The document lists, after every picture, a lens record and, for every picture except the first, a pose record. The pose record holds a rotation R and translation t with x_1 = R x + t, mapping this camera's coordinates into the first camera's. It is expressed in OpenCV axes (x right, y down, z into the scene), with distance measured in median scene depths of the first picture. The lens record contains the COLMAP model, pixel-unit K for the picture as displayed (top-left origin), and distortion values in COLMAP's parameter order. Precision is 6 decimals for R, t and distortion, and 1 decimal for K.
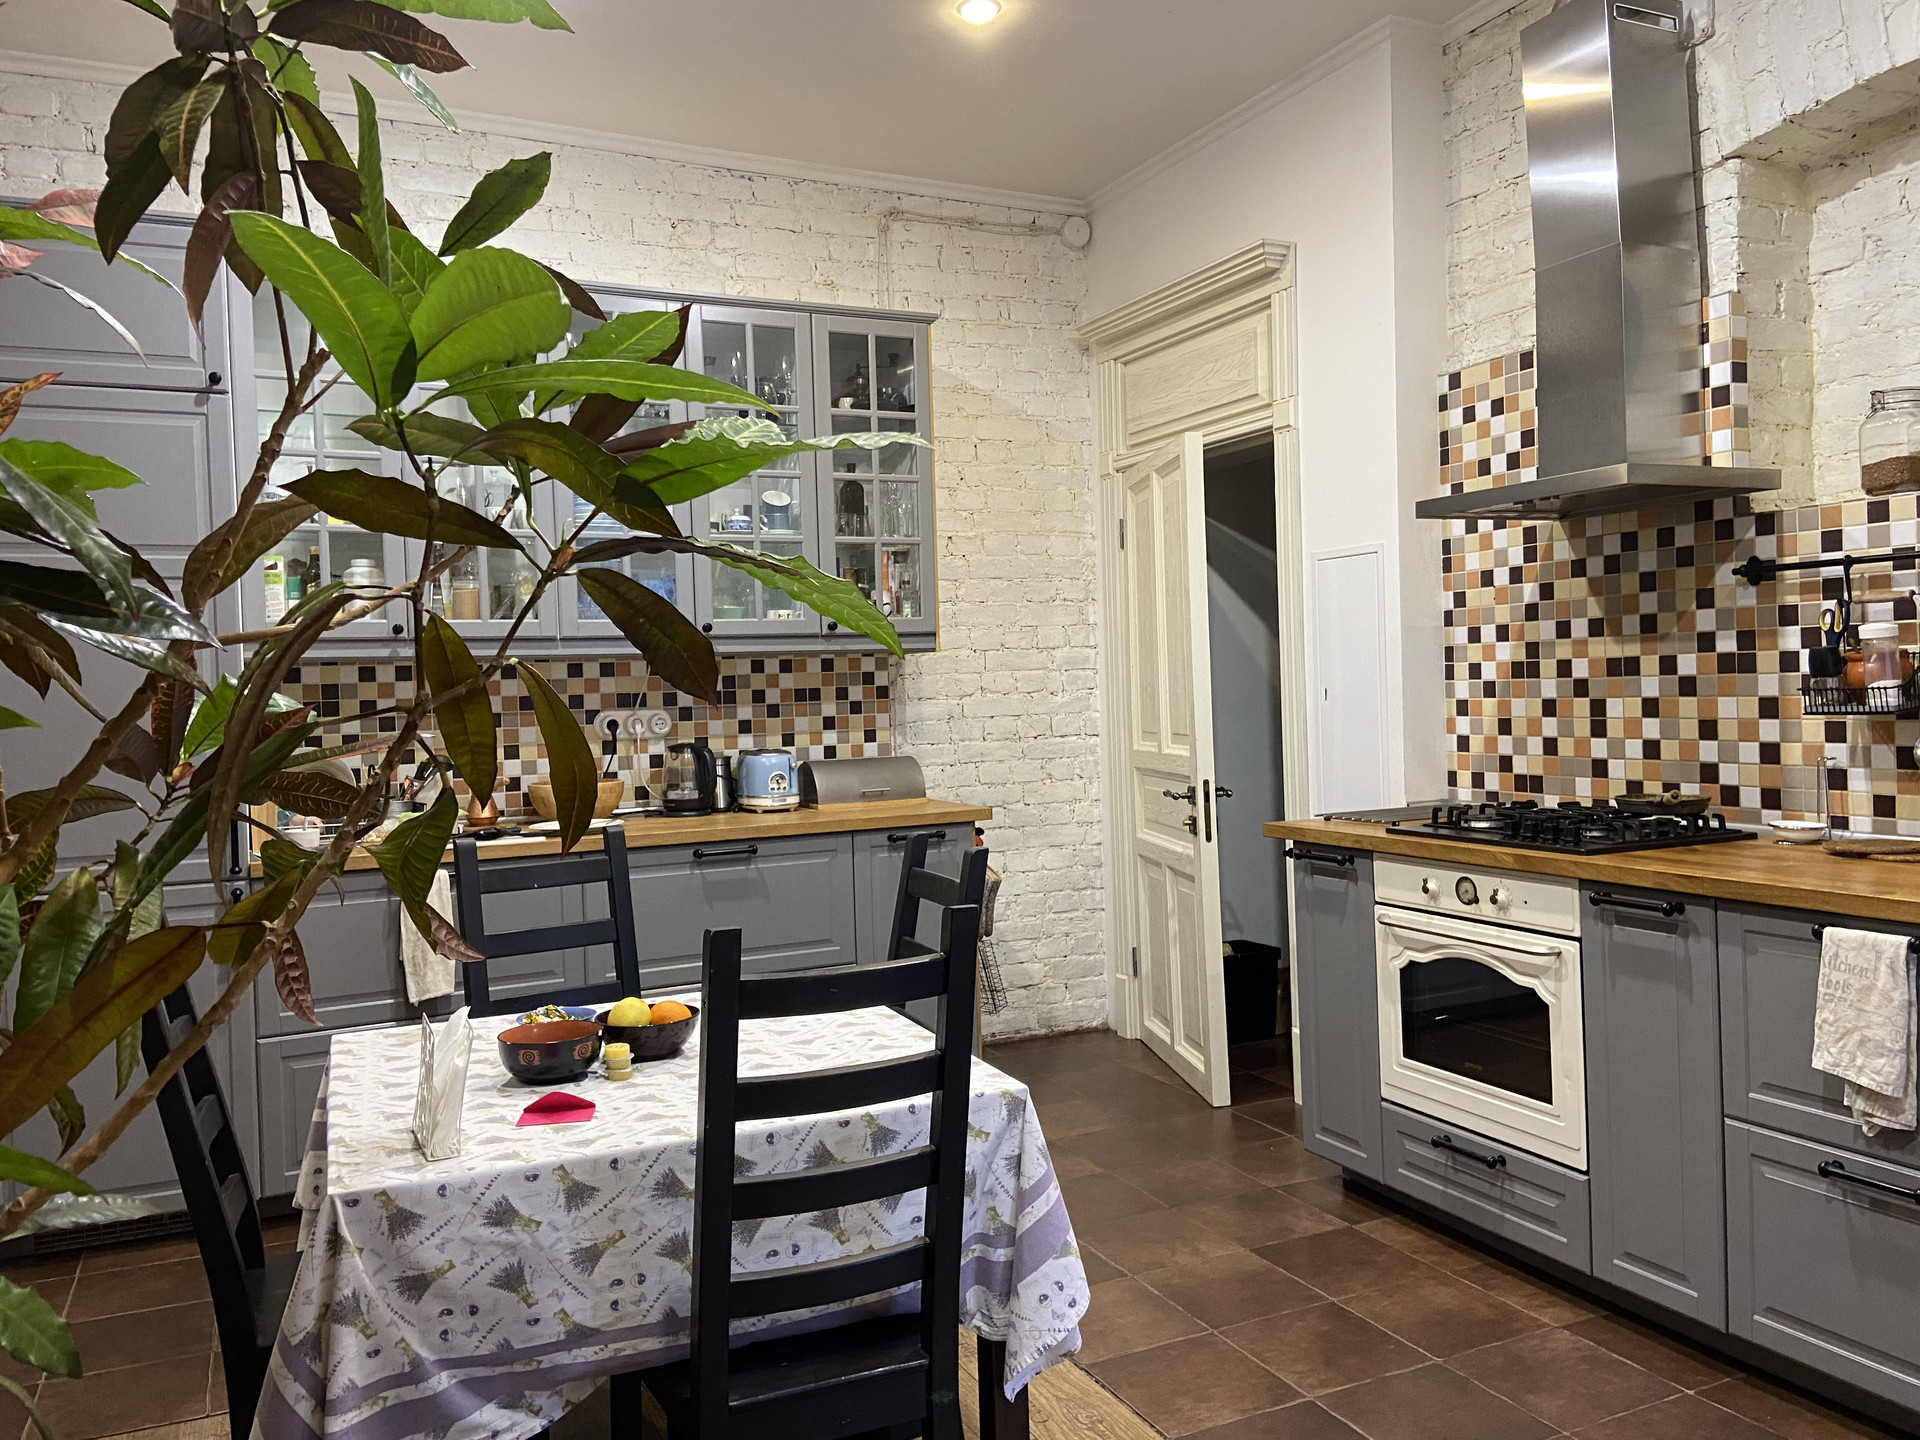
lens RADIAL K [[1454.6, 0, 964.5], [0, 1454.6, 716.1], [0, 0, 1]] dist [0.113615, -0.121082]
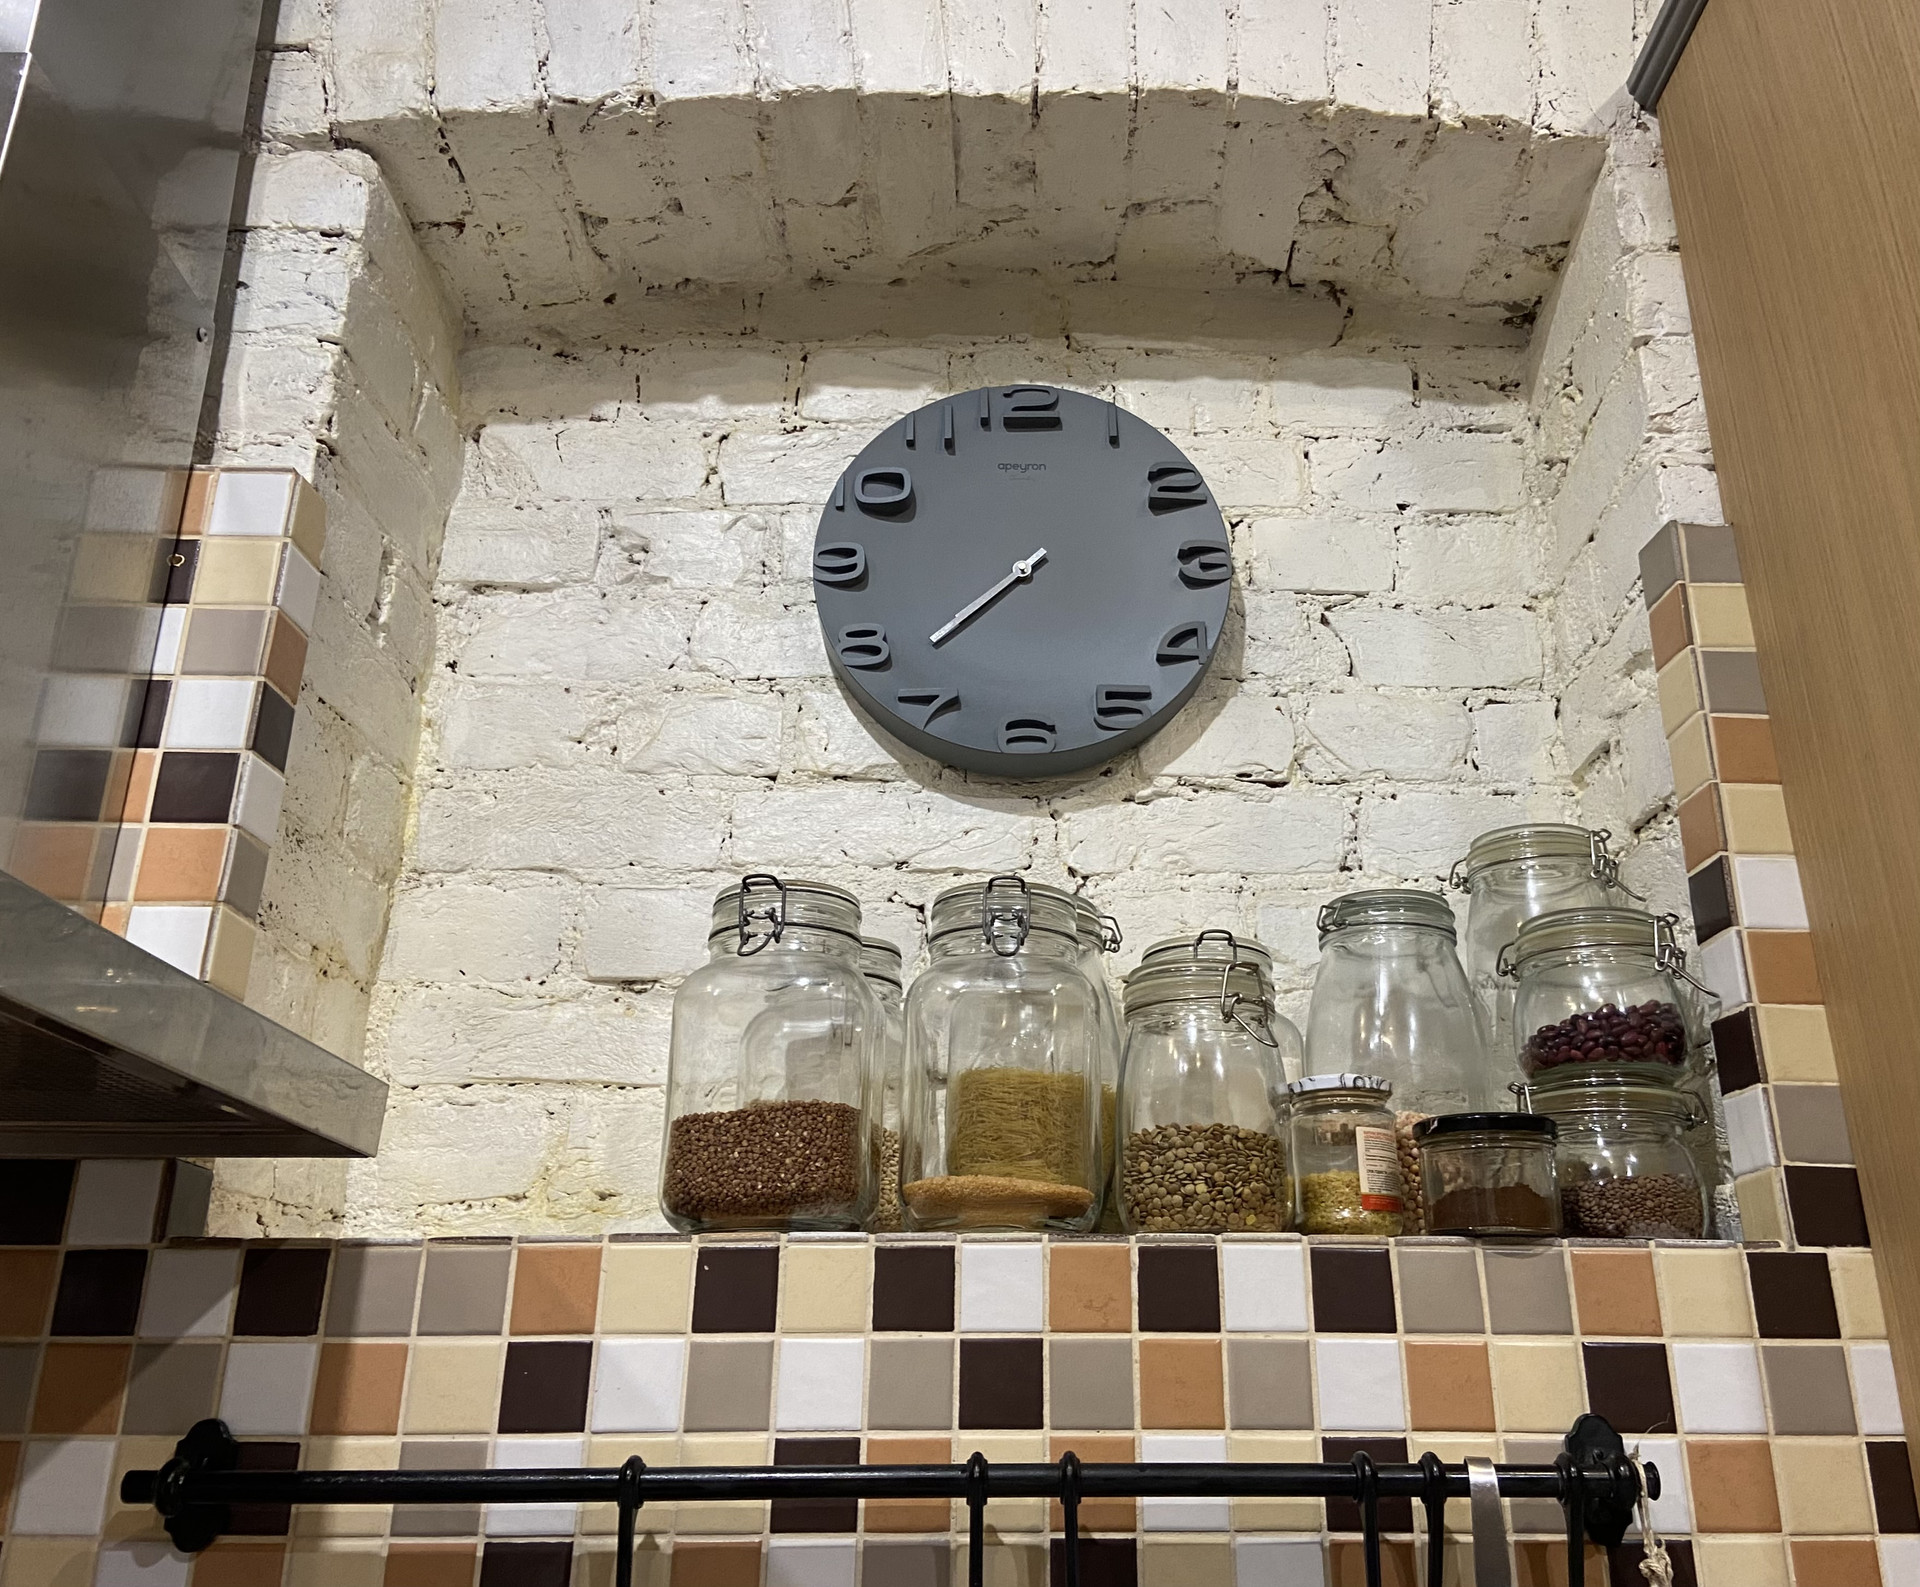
lens RADIAL K [[1556.7, 0, 960.0], [0, 1556.7, 793.5], [0, 0, 1]] dist [0.122580, -0.164722]
pose [[0.397739, 0.364509, 0.841984, 0.319900], [0.006561, 0.916541, -0.399886, -0.095827], [-0.917475, 0.164574, 0.362153, 0.770316]]
